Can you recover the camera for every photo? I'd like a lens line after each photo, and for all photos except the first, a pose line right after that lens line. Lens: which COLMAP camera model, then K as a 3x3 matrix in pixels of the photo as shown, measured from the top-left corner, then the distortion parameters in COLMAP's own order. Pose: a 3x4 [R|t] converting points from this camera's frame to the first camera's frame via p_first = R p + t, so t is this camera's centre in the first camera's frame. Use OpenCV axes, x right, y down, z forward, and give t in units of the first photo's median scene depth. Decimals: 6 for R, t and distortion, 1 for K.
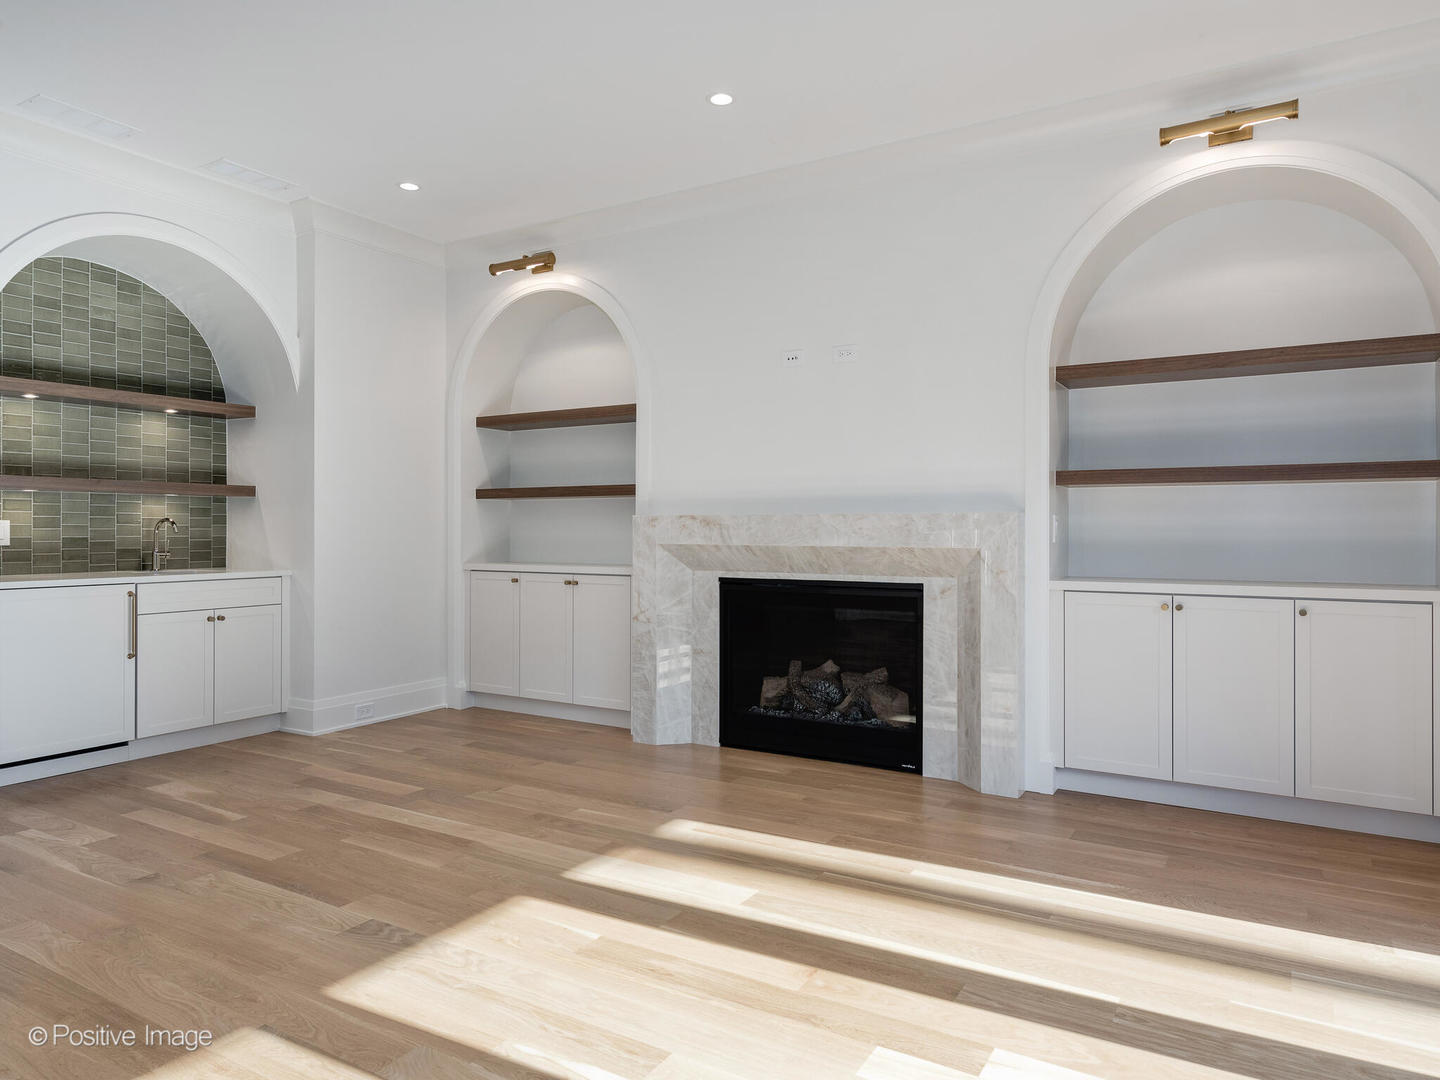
lens RADIAL K [[922.1, 0, 718.1], [0, 922.1, 530.1], [0, 0, 1]] dist [0.009211, 0.002696]
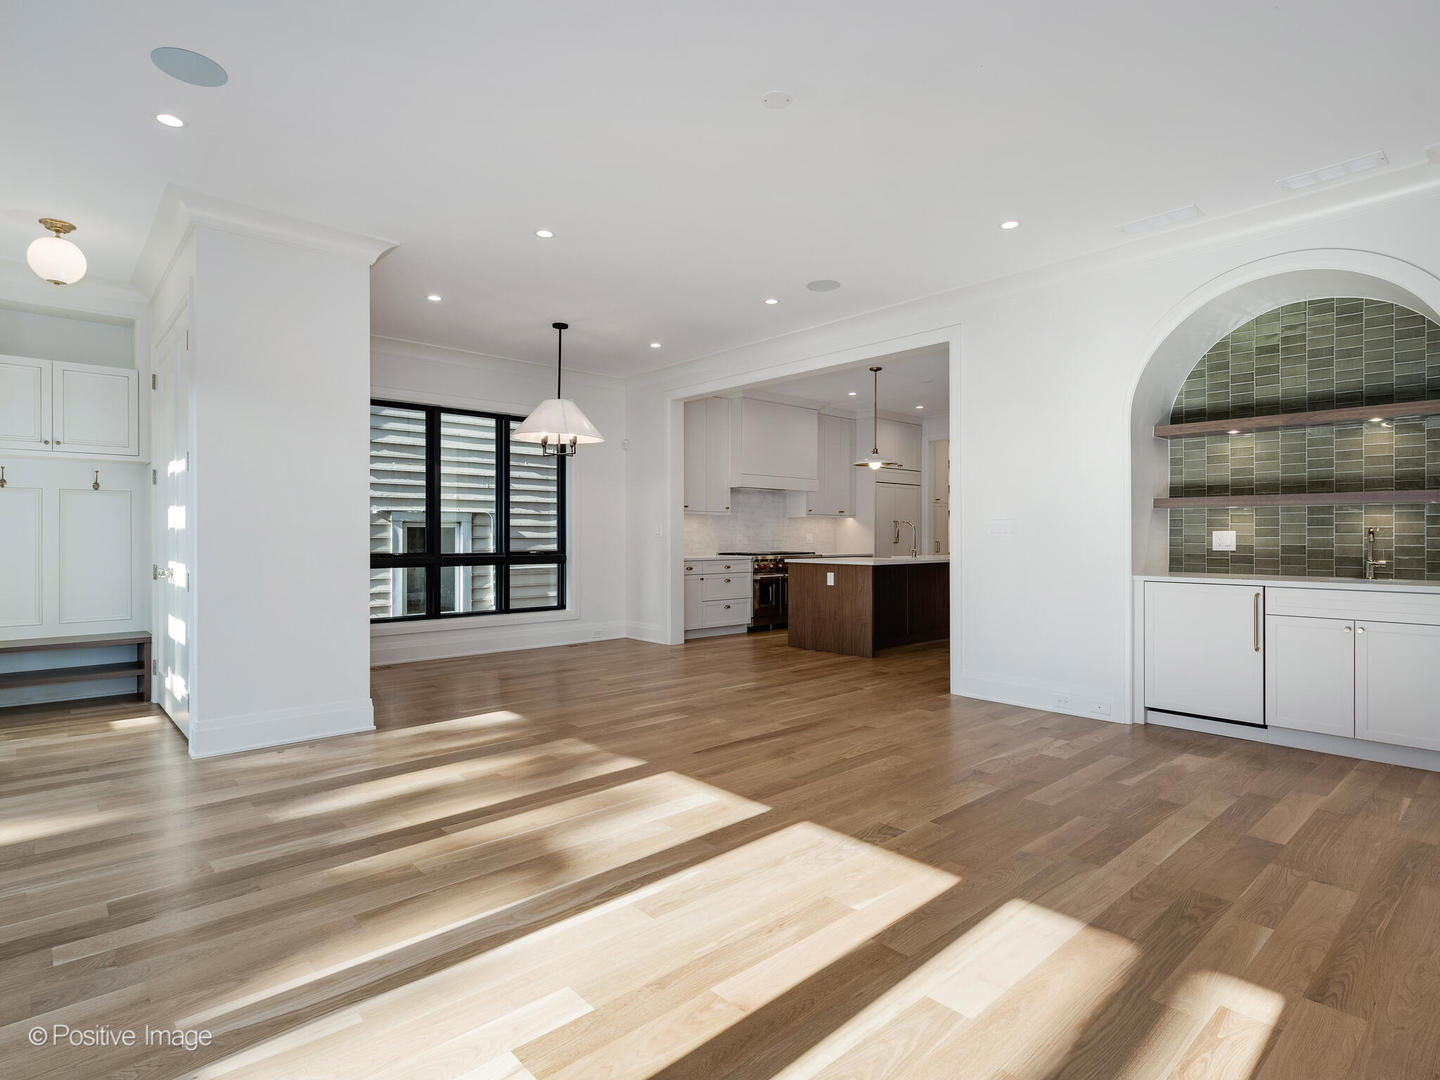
lens RADIAL K [[762.8, 0, 718.8], [0, 762.8, 543.0], [0, 0, 1]] dist [-0.003830, -0.001272]
pose [[-0.287514, 0.006637, -0.957753, 0.415514], [-0.002326, 0.999968, 0.007627, -0.000360], [0.957774, 0.004420, -0.287489, 0.586932]]
